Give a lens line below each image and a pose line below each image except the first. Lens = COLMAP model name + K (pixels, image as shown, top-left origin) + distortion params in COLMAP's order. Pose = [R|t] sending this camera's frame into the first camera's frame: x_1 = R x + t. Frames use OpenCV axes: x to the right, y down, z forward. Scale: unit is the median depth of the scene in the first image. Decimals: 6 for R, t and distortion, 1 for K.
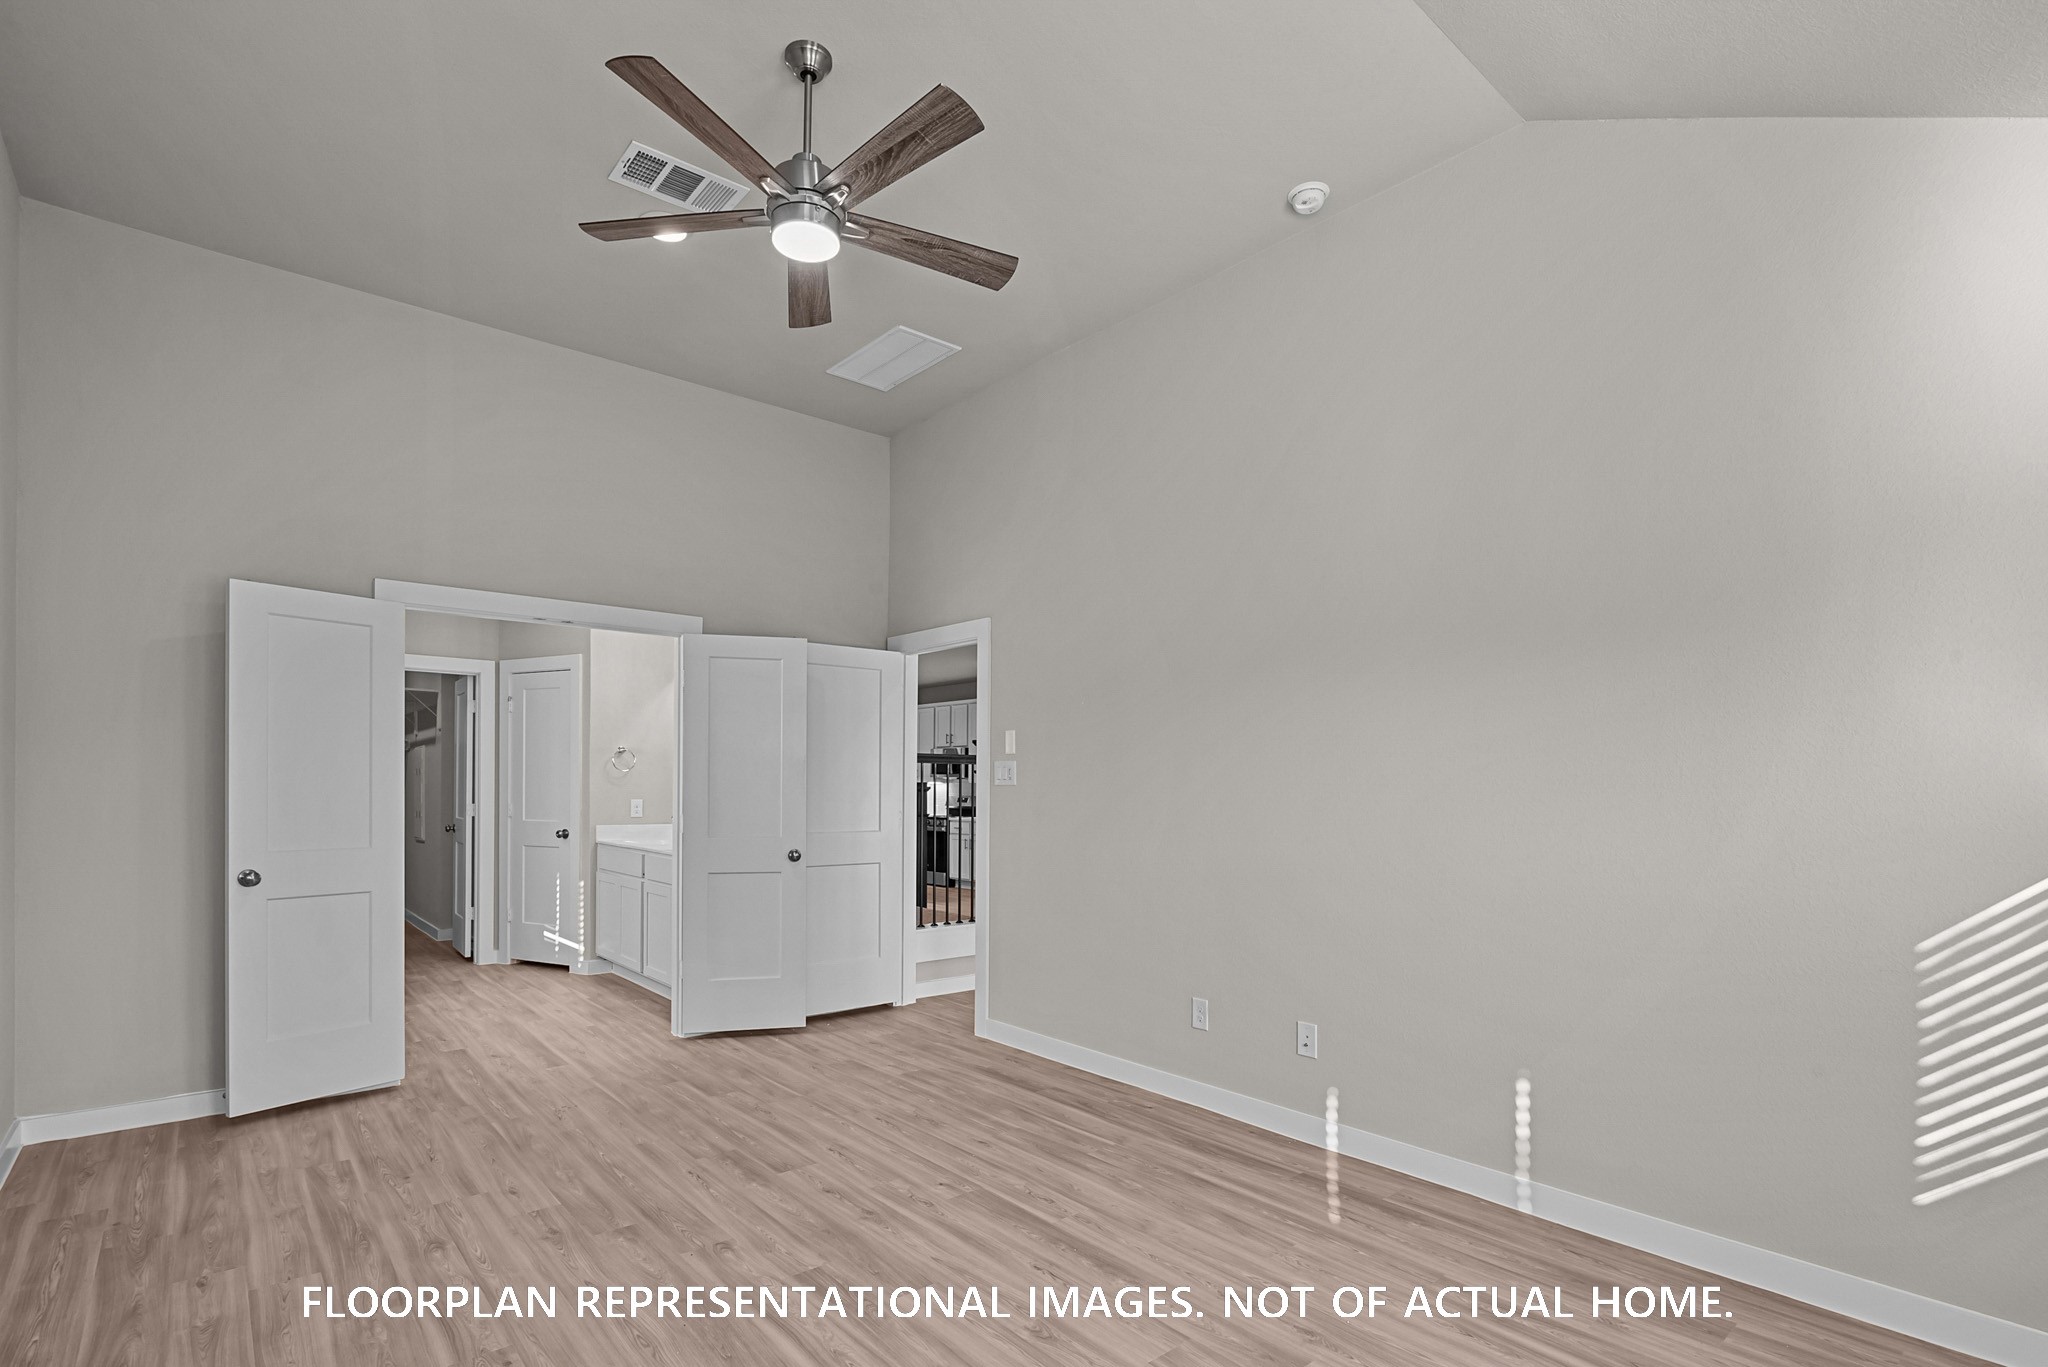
lens RADIAL K [[1044.0, 0, 1013.9], [0, 1044.0, 779.9], [0, 0, 1]] dist [0.003044, 0.000231]
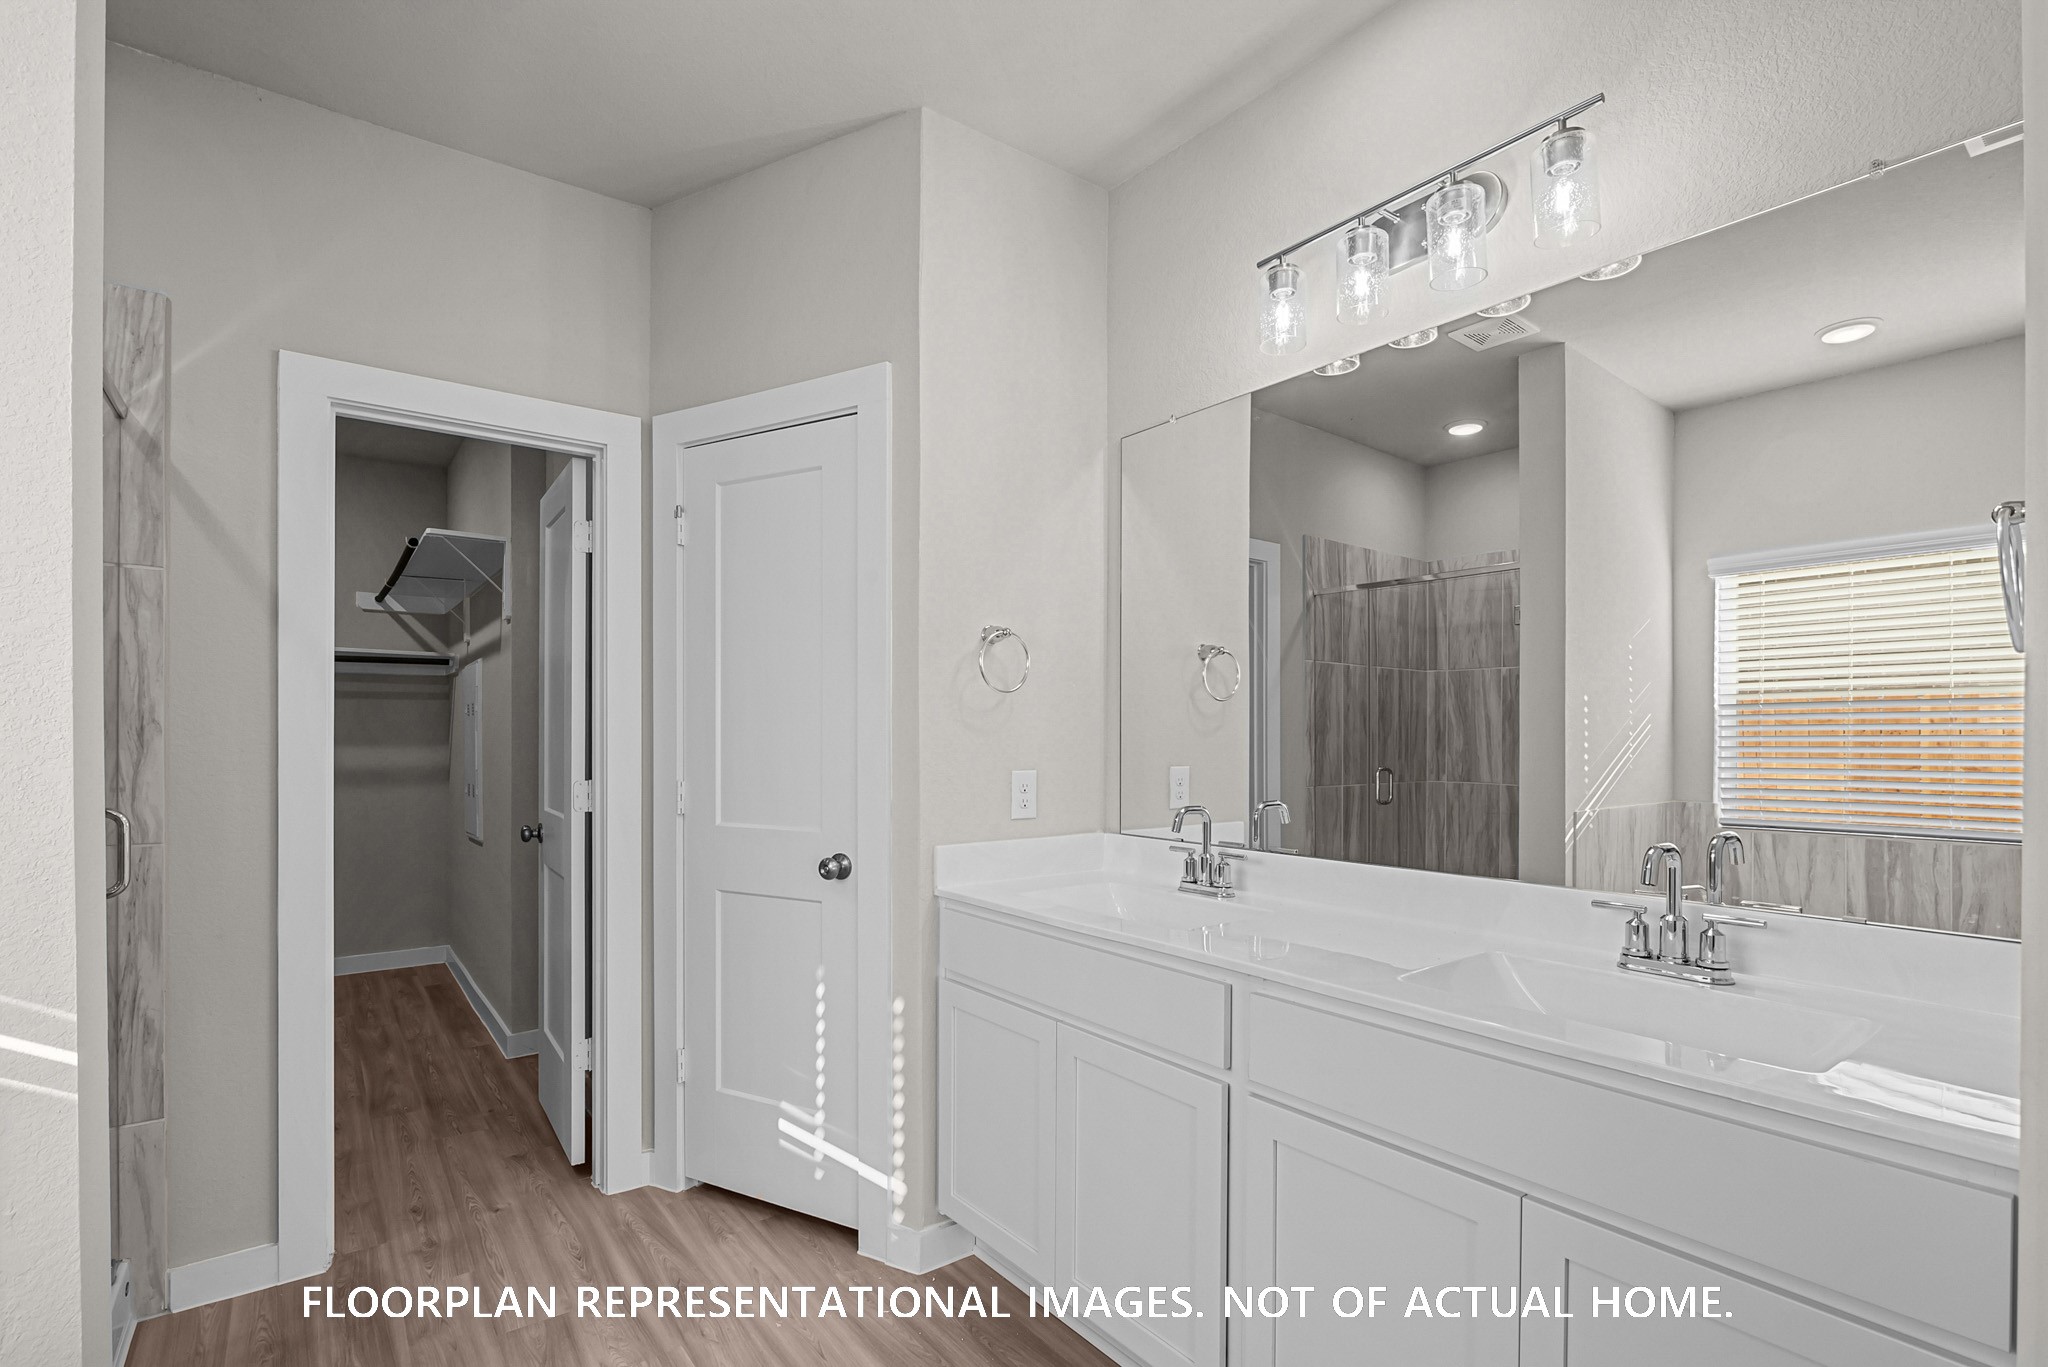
lens RADIAL K [[952.3, 0, 1012.8], [0, 952.3, 740.9], [0, 0, 1]] dist [-0.003168, -0.000685]
pose [[0.999683, -0.002463, -0.025037, -0.349178], [0.002661, 0.999965, 0.007887, 0.005657], [0.025017, -0.007951, 0.999655, 0.646471]]
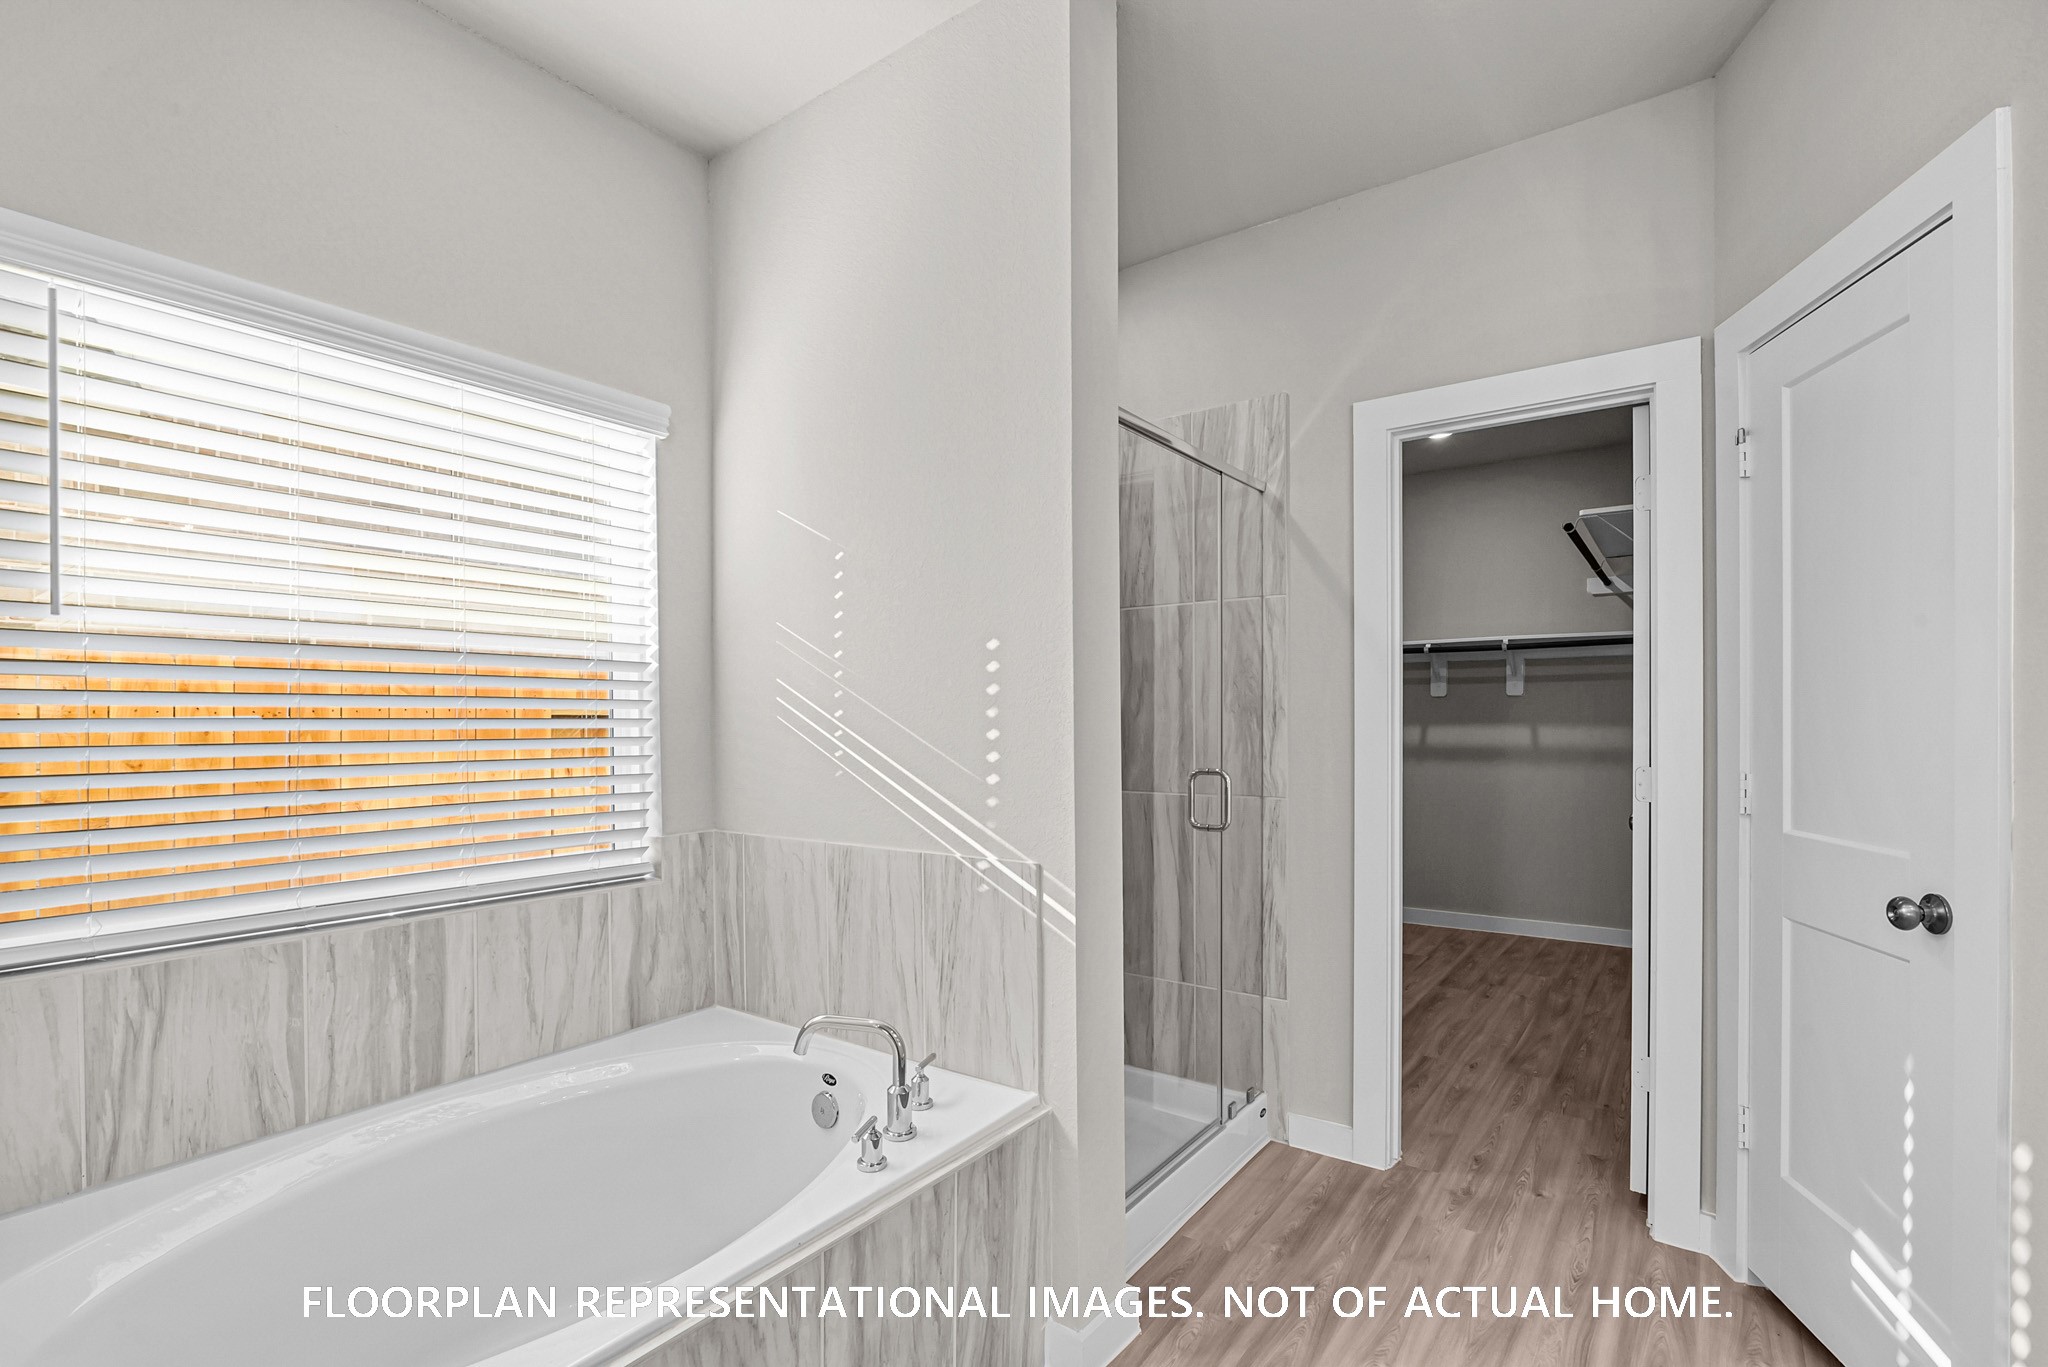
lens RADIAL K [[952.3, 0, 1032.6], [0, 952.3, 725.2], [0, 0, 1]] dist [-0.003168, -0.000685]
pose [[0.284513, 0.001729, -0.958670, -0.270181], [0.009611, 0.999943, 0.004656, 0.005724], [0.958624, -0.010539, 0.284481, 0.714177]]
